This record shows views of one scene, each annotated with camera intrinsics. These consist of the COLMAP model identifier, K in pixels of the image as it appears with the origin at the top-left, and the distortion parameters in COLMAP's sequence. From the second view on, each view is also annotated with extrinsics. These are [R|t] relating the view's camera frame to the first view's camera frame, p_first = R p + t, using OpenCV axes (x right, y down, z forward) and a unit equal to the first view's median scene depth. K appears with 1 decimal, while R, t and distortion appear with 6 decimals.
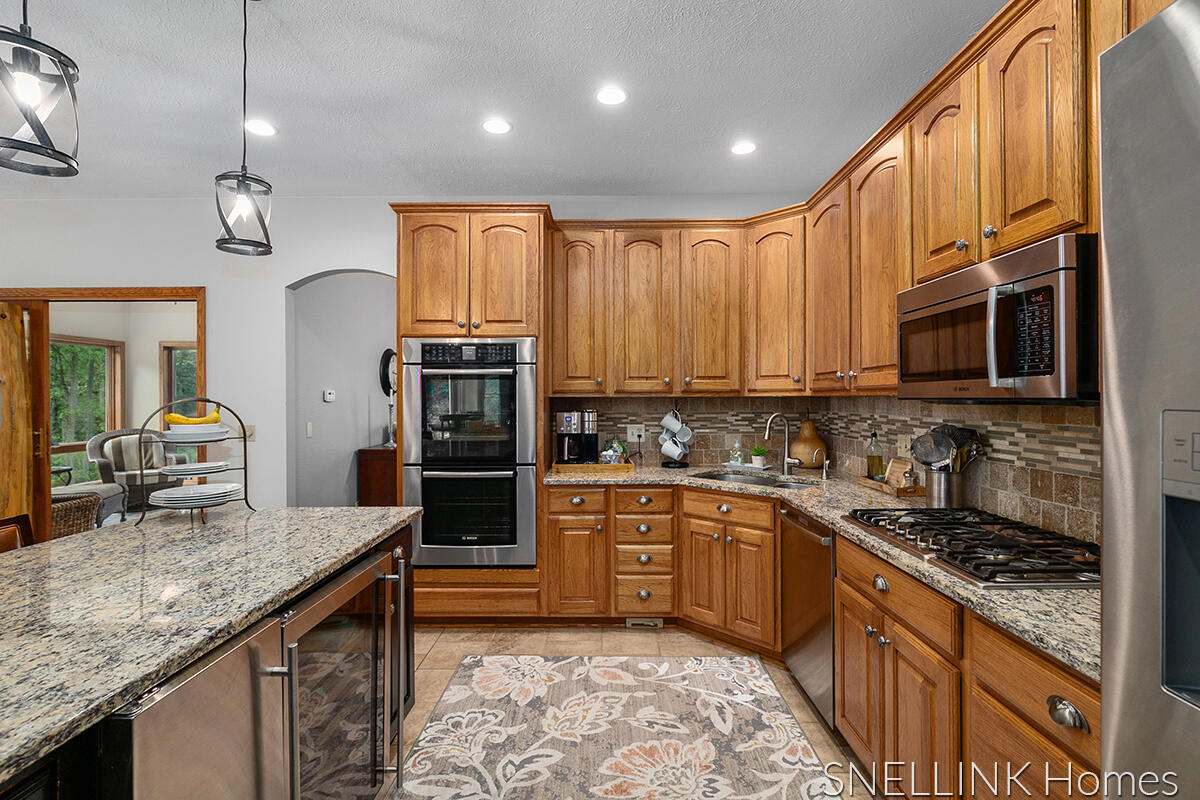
lens RADIAL K [[545.9, 0, 605.7], [0, 545.9, 396.0], [0, 0, 1]] dist [-0.013029, -0.000277]
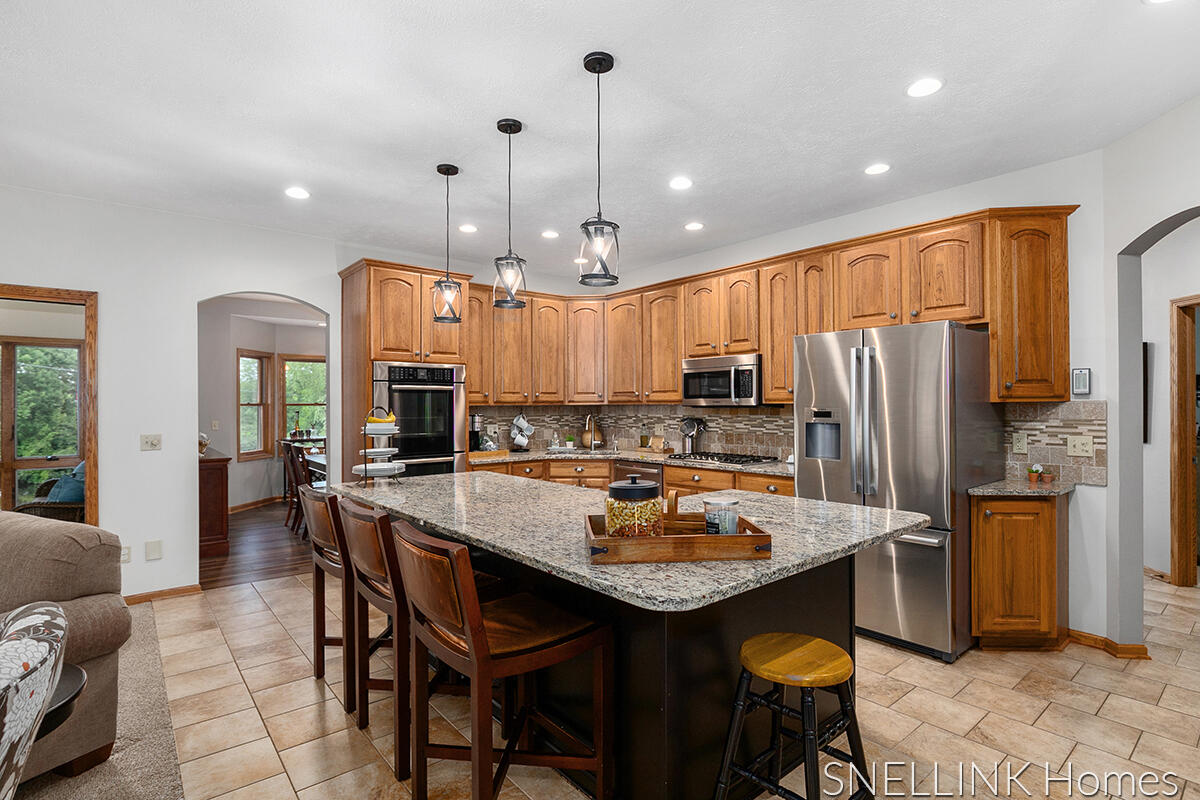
lens RADIAL K [[594.5, 0, 593.0], [0, 594.5, 402.9], [0, 0, 1]] dist [-0.007052, -0.000825]
pose [[0.770932, 0.000570, 0.636917, -0.866228], [0.001303, 0.999996, -0.002472, -0.000826], [-0.636916, 0.002736, 0.770928, -0.445220]]
